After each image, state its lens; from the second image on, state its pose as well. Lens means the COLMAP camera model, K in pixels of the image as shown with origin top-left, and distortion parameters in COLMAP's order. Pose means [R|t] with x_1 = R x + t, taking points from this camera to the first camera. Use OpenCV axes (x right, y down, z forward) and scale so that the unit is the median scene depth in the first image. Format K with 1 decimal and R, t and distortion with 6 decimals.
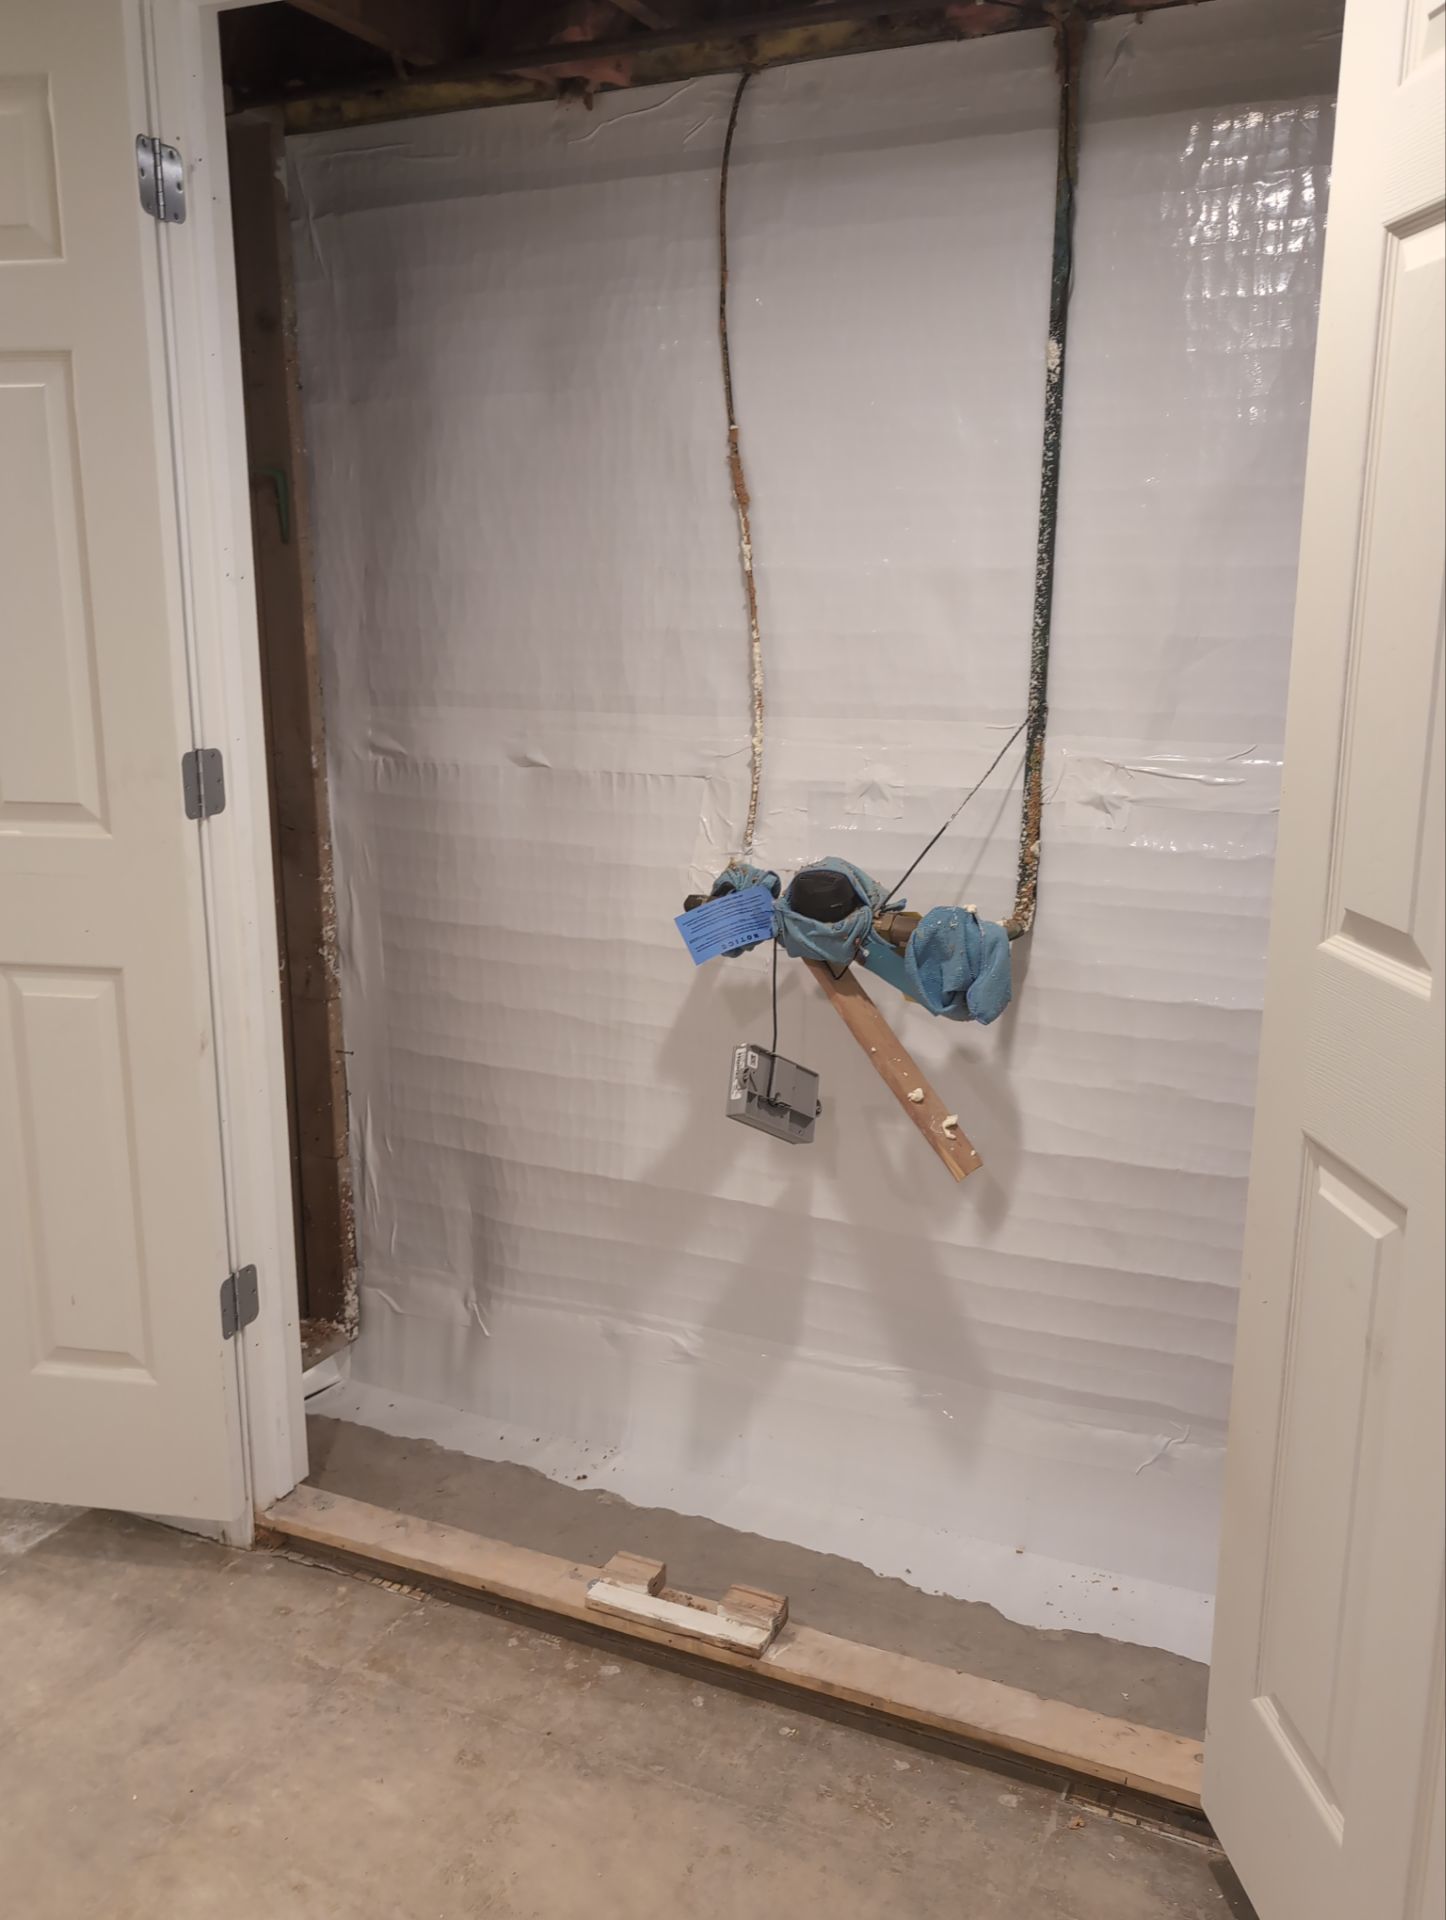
lens RADIAL K [[1598.3, 0, 723.0], [0, 1598.3, 960.0], [0, 0, 1]] dist [0.030719, -0.034856]
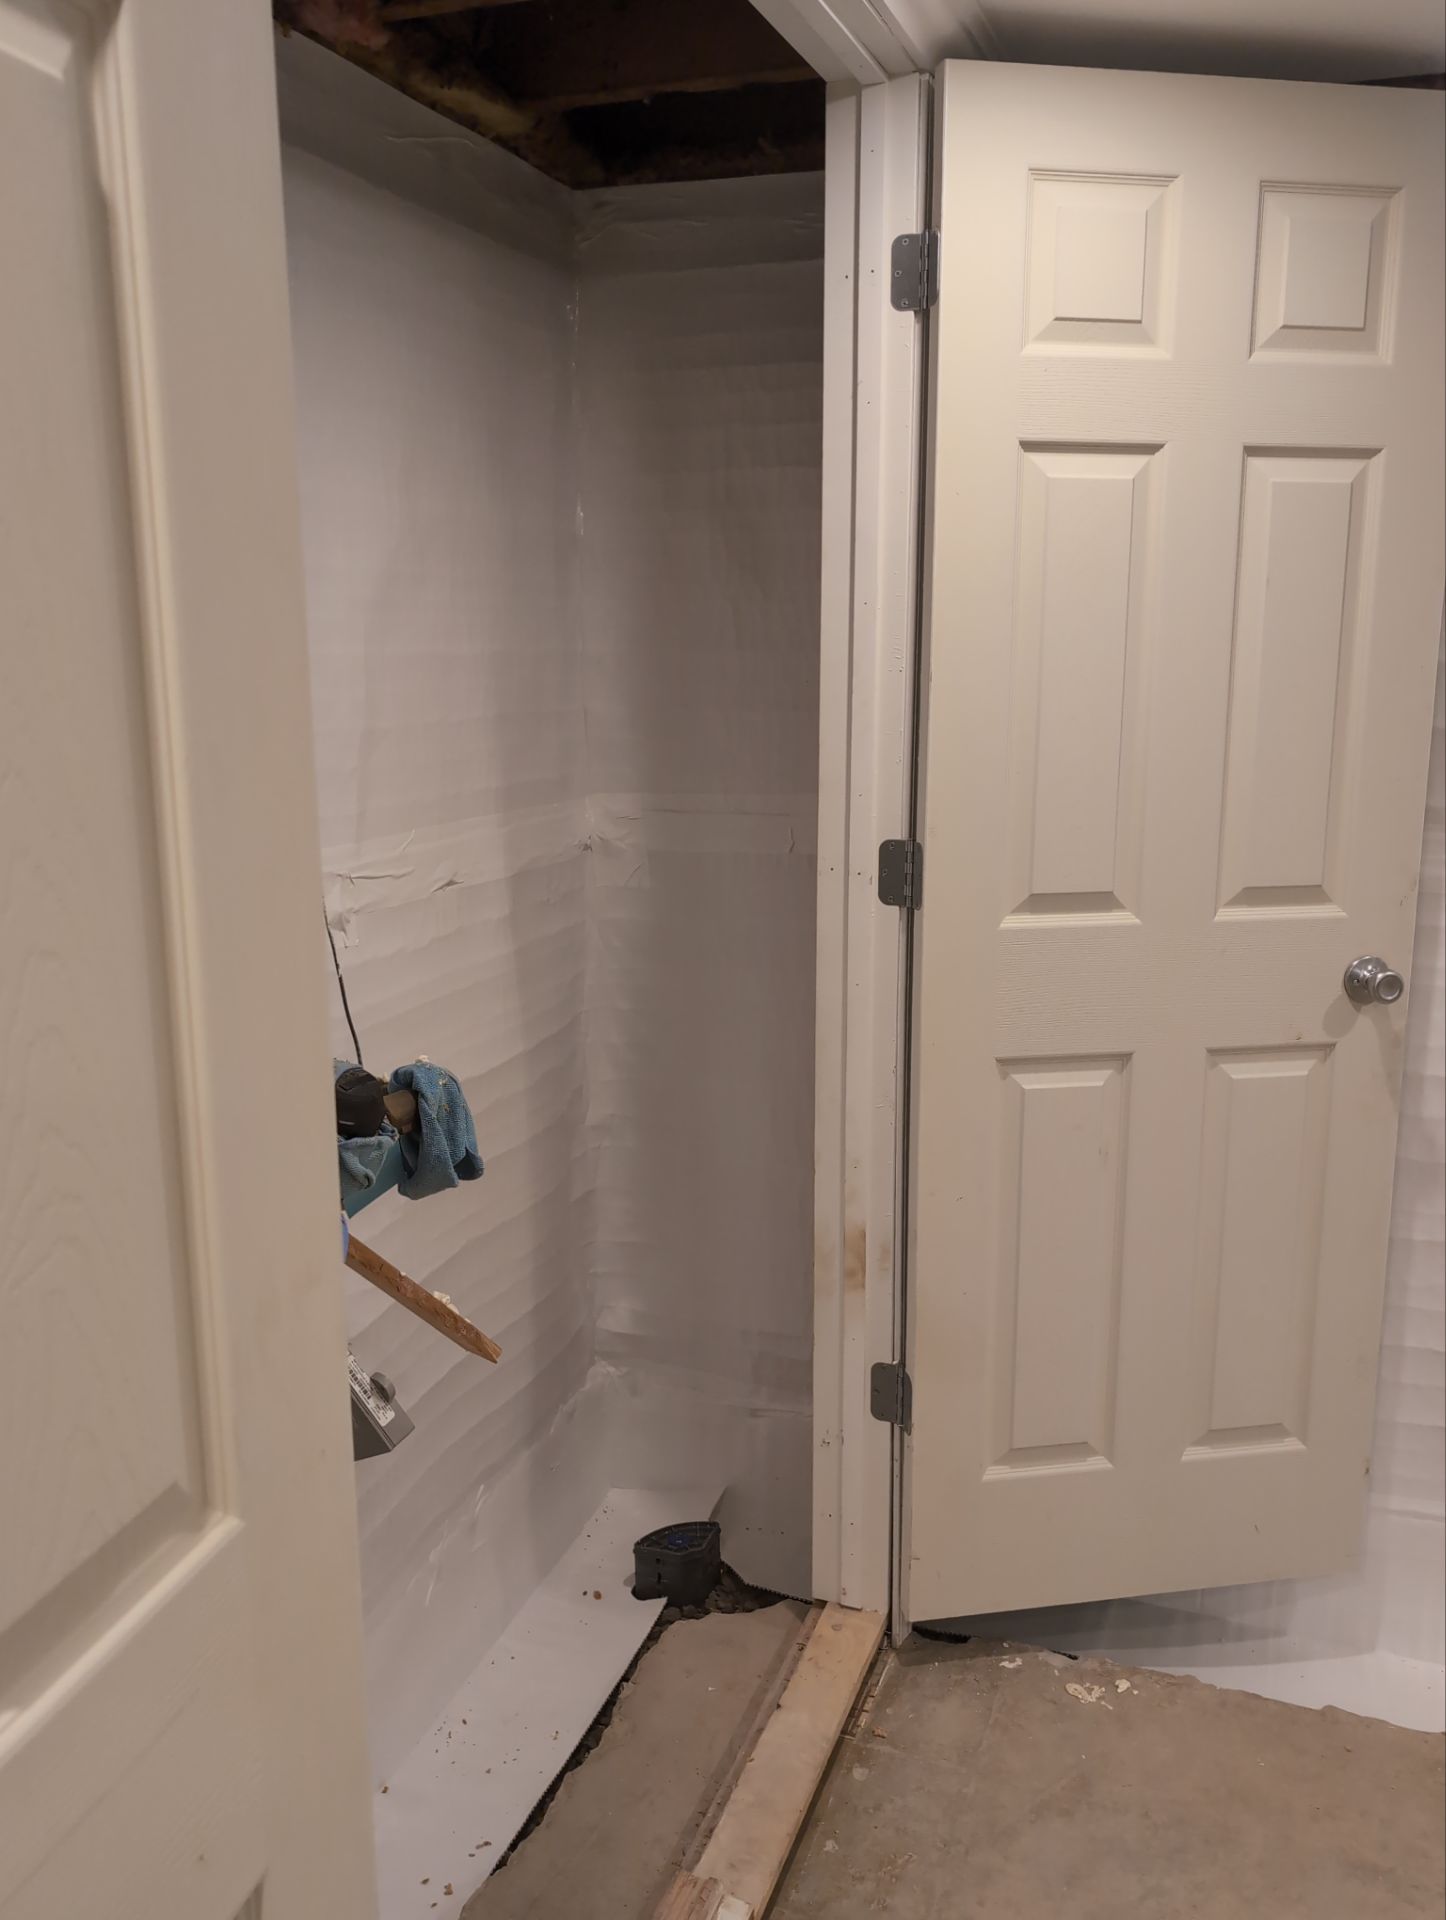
lens RADIAL K [[1598.3, 0, 723.0], [0, 1598.3, 960.0], [0, 0, 1]] dist [0.030719, -0.034856]
pose [[-0.095672, -0.198697, 0.975380, -0.773673], [0.224304, 0.950370, 0.215604, -0.263441], [-0.969812, 0.239409, -0.046355, 1.007729]]
